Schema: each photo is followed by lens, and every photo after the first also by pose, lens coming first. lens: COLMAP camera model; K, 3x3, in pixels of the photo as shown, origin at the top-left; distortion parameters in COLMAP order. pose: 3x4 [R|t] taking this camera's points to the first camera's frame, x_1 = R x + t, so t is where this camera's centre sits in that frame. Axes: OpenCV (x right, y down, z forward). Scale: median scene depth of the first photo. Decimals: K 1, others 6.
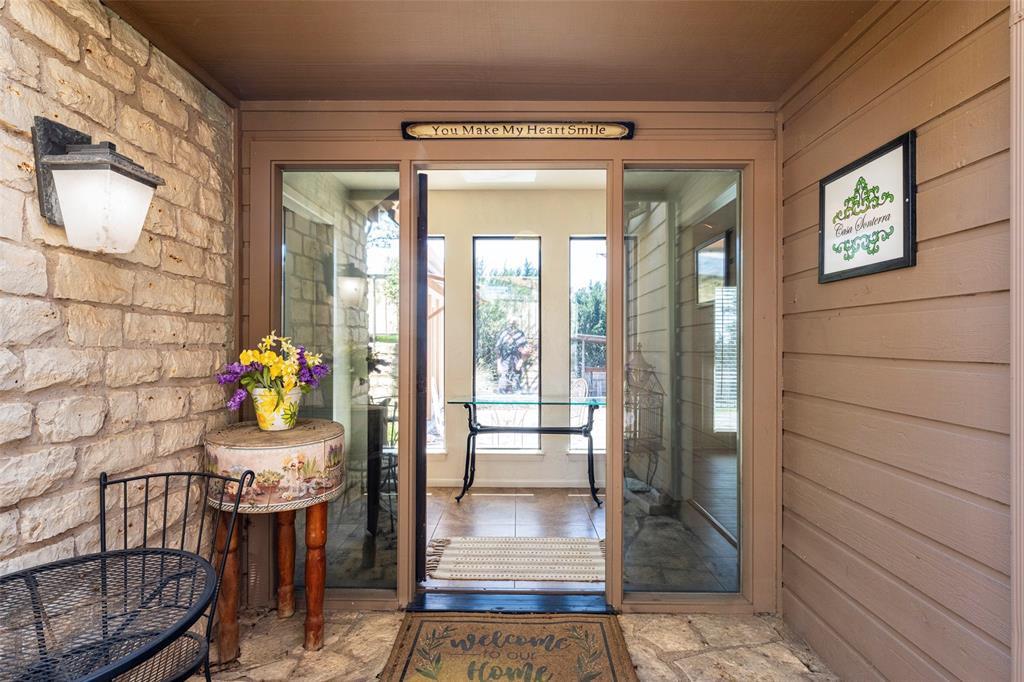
lens RADIAL K [[556.5, 0, 515.7], [0, 556.5, 343.3], [0, 0, 1]] dist [0.004756, -0.000428]
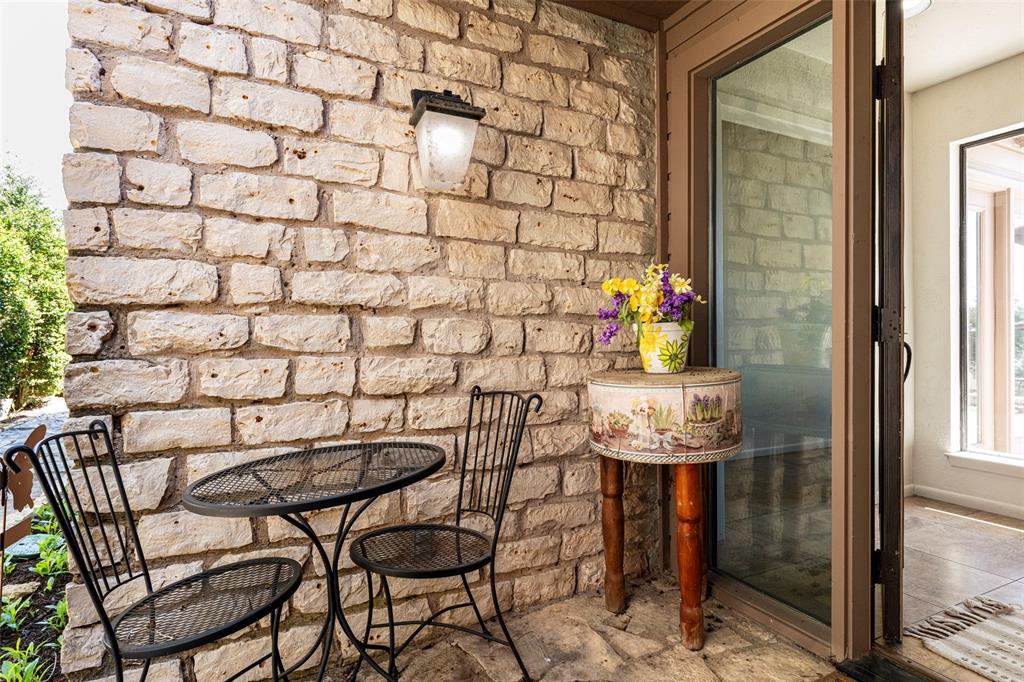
lens RADIAL K [[556.5, 0, 513.7], [0, 556.5, 338.2], [0, 0, 1]] dist [0.004756, -0.000428]
pose [[0.465254, -0.003133, -0.885172, 0.267379], [0.005904, 0.999982, -0.000436, 0.114817], [0.885157, -0.005023, 0.465265, 0.457003]]
